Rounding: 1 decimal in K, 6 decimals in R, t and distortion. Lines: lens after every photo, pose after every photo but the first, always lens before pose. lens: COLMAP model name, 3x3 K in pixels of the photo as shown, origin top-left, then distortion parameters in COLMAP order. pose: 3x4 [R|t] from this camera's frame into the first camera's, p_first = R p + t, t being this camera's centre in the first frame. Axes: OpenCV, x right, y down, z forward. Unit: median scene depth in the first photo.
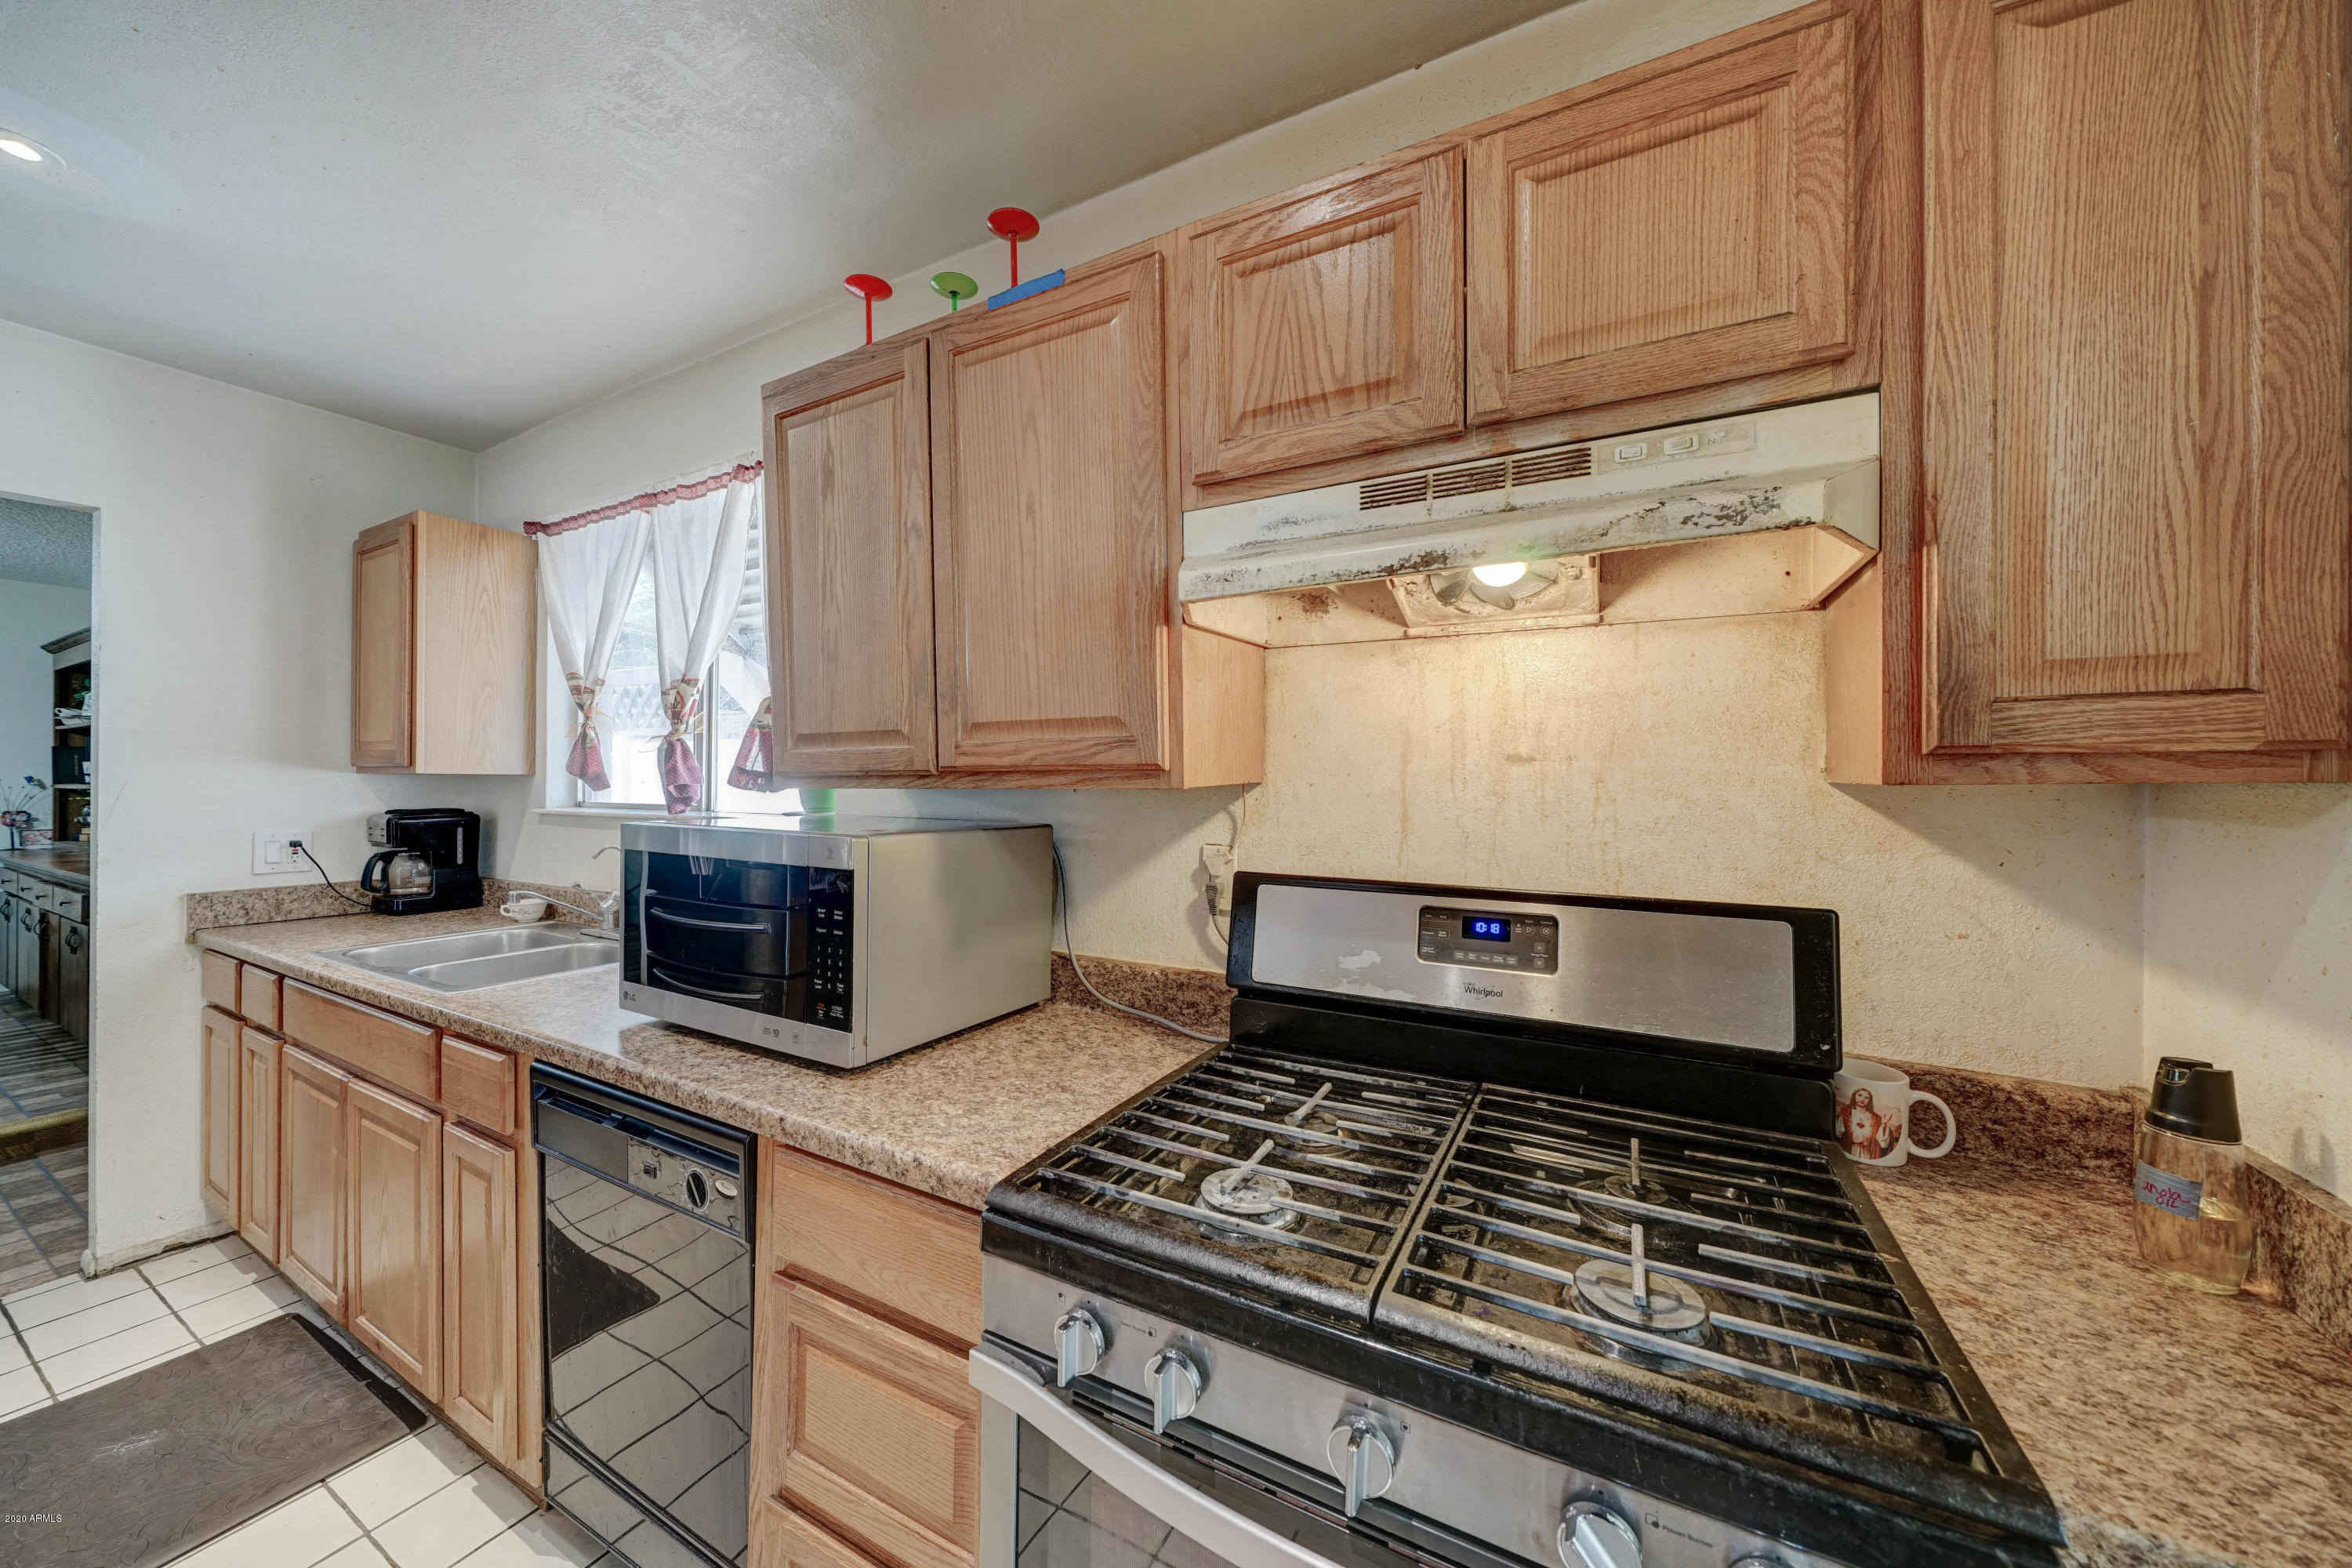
lens RADIAL K [[831.5, 0, 1165.3], [0, 831.5, 783.7], [0, 0, 1]] dist [-0.002579, -0.000069]
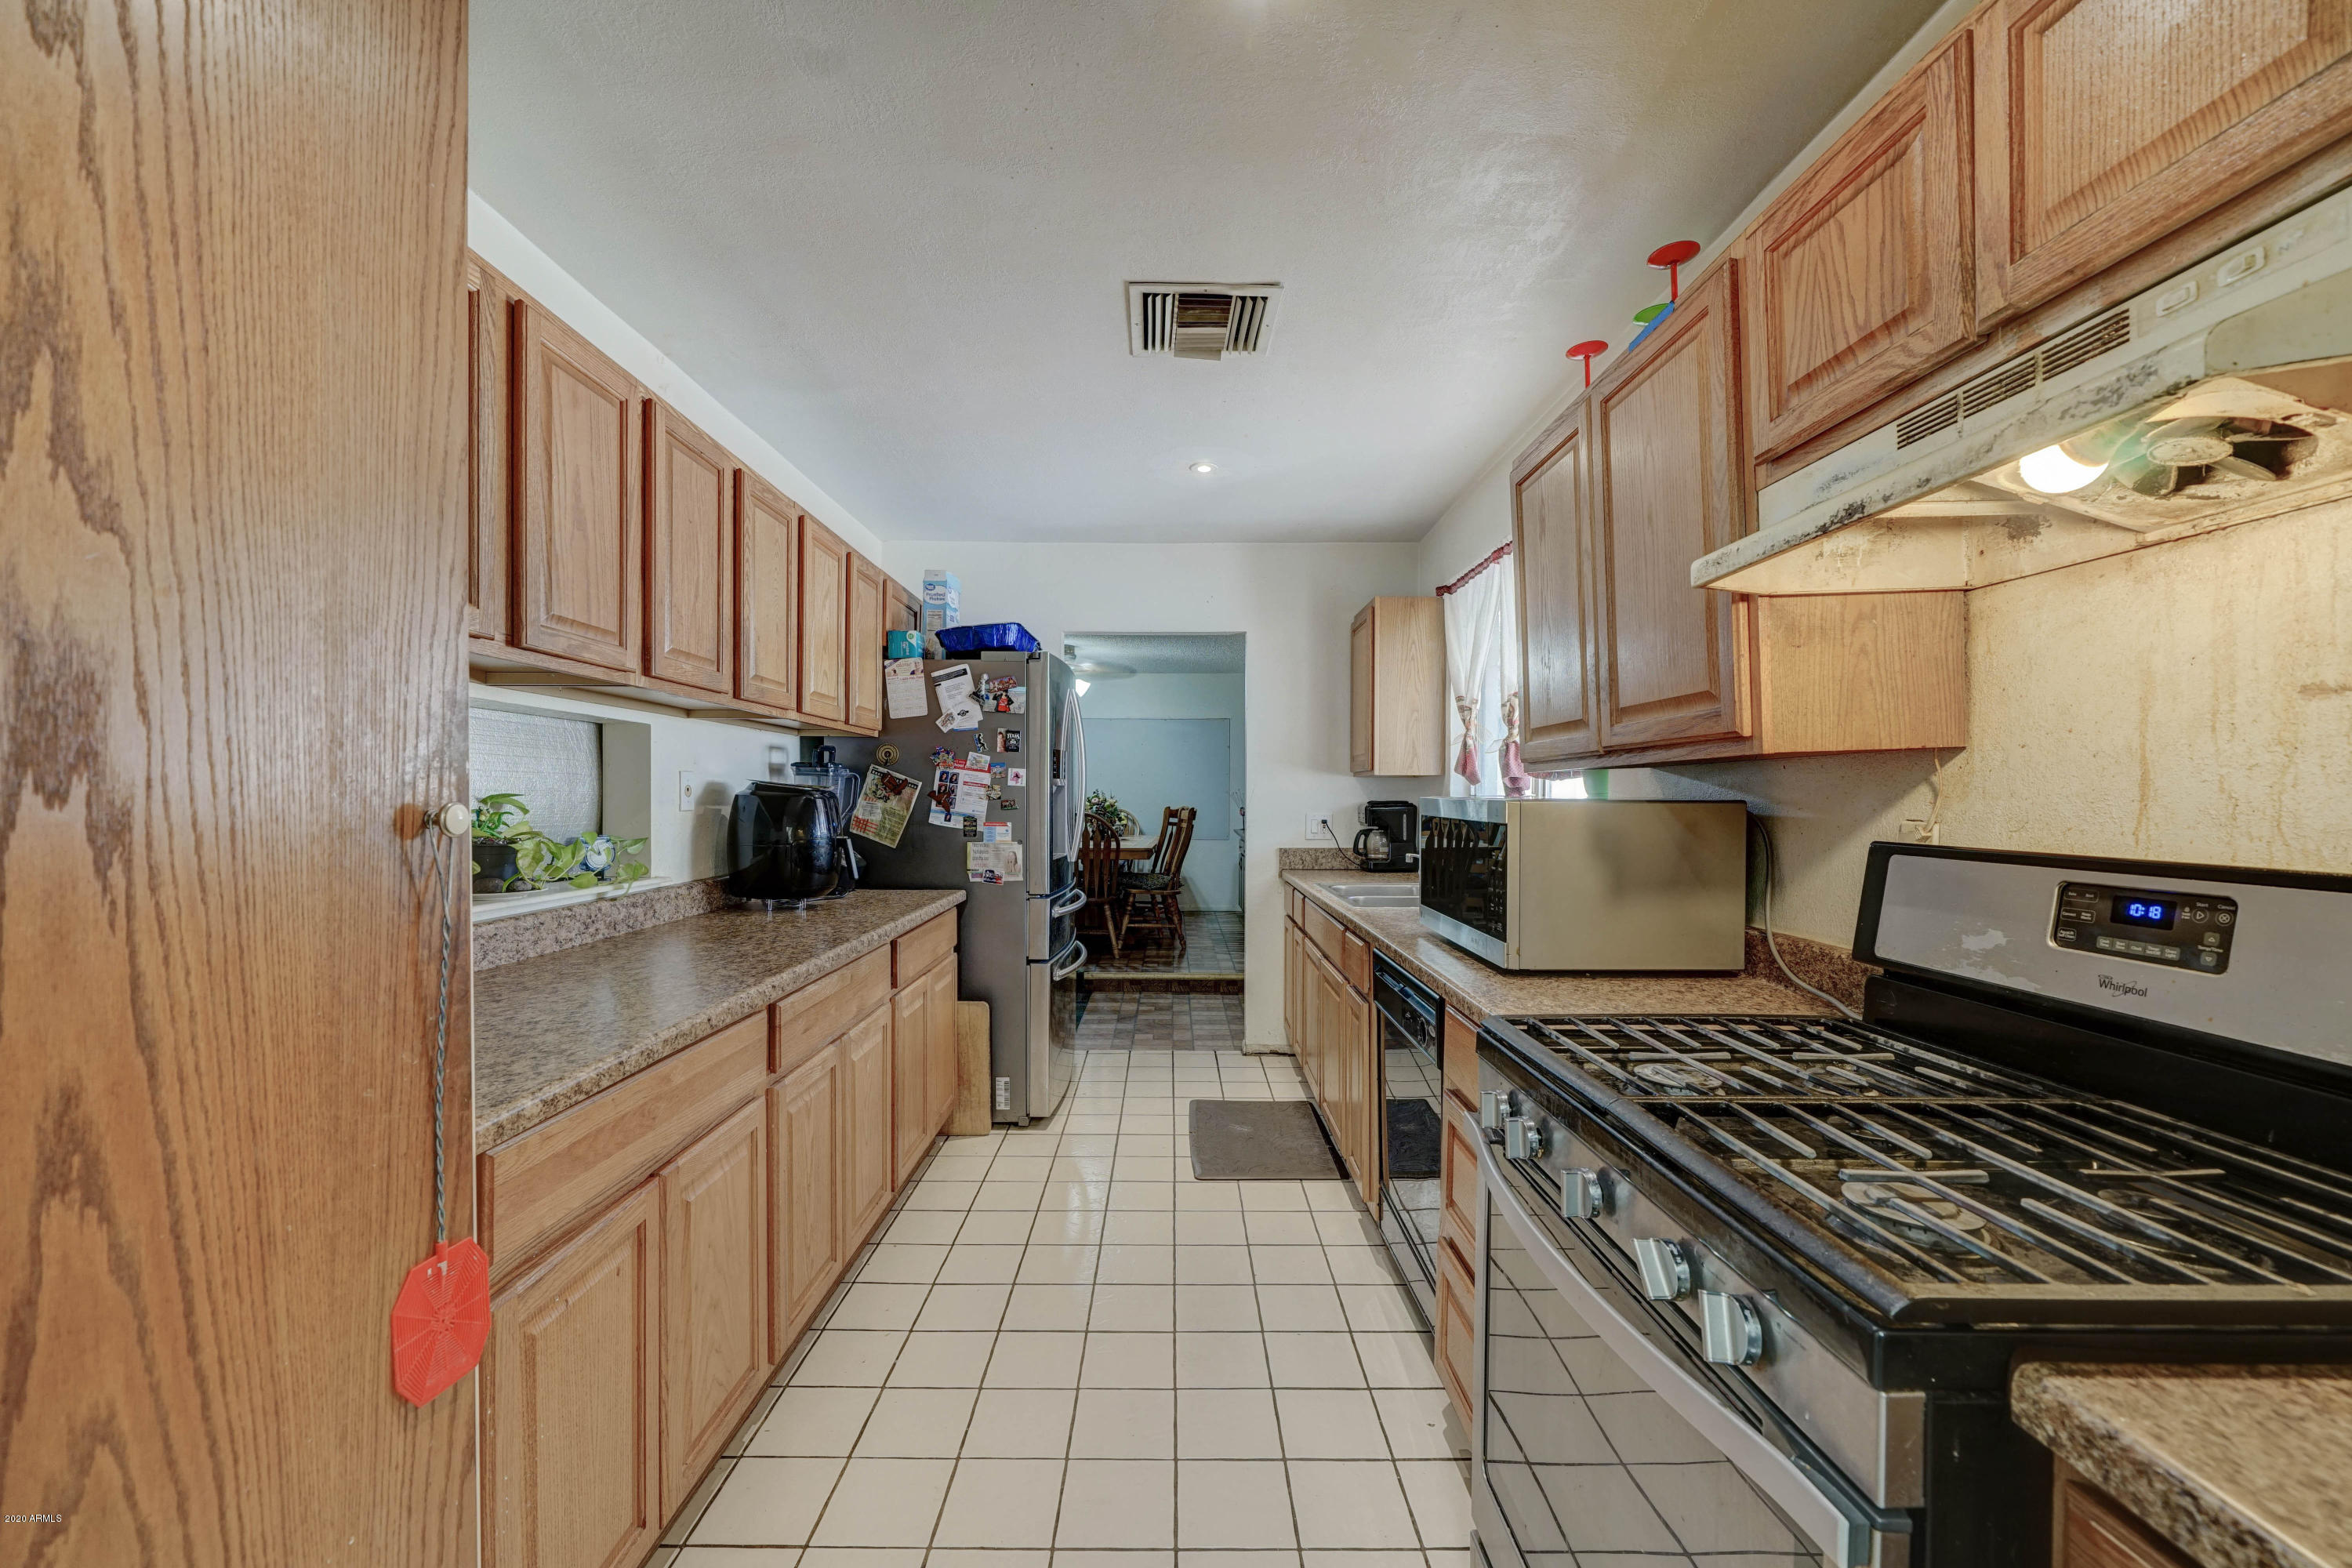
lens RADIAL K [[863.2, 0, 1173.5], [0, 863.2, 786.6], [0, 0, 1]] dist [0.000800, 0.000181]
pose [[0.499840, -0.010540, -0.866053, 0.543832], [0.001373, 0.999934, -0.011377, 0.054682], [0.866116, 0.004498, 0.499822, -0.172907]]
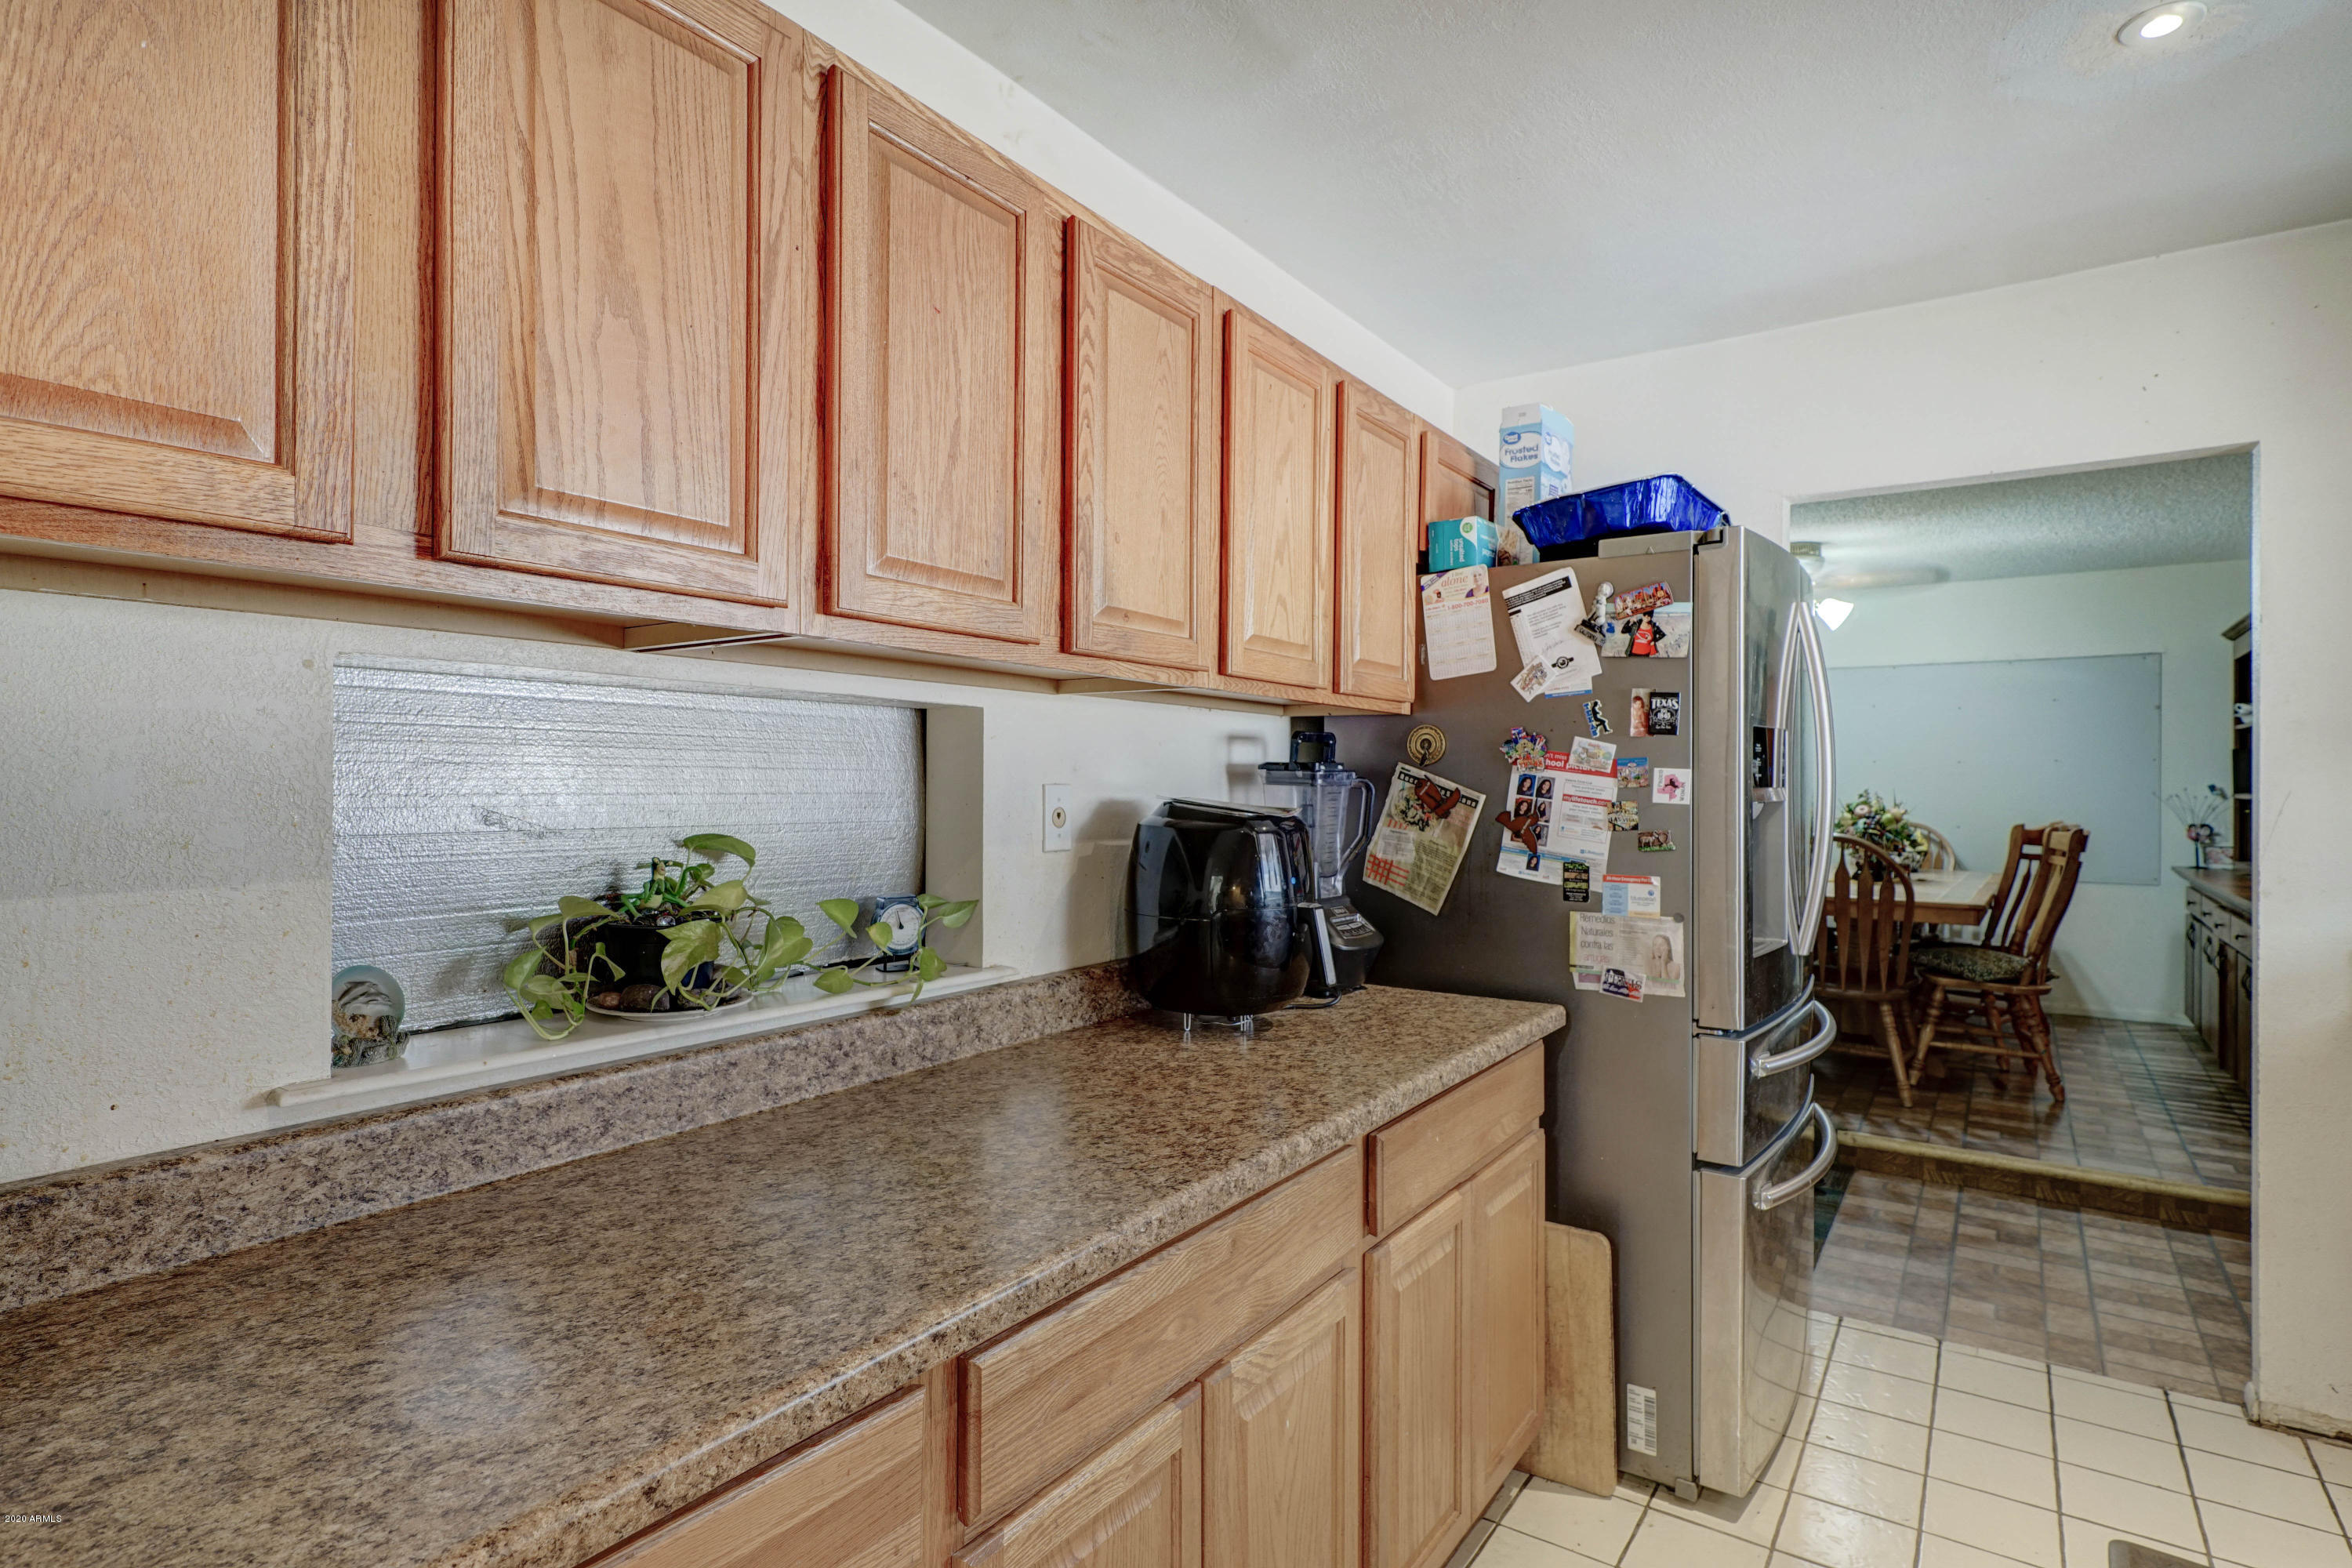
lens RADIAL K [[1183.4, 0, 1176.7], [0, 1183.4, 782.4], [0, 0, 1]] dist [-0.001669, -0.000244]
pose [[-0.094423, -0.006636, -0.995510, -0.164172], [-0.003250, 0.999975, -0.006358, 0.001059], [0.995527, 0.002636, -0.094443, 0.170850]]
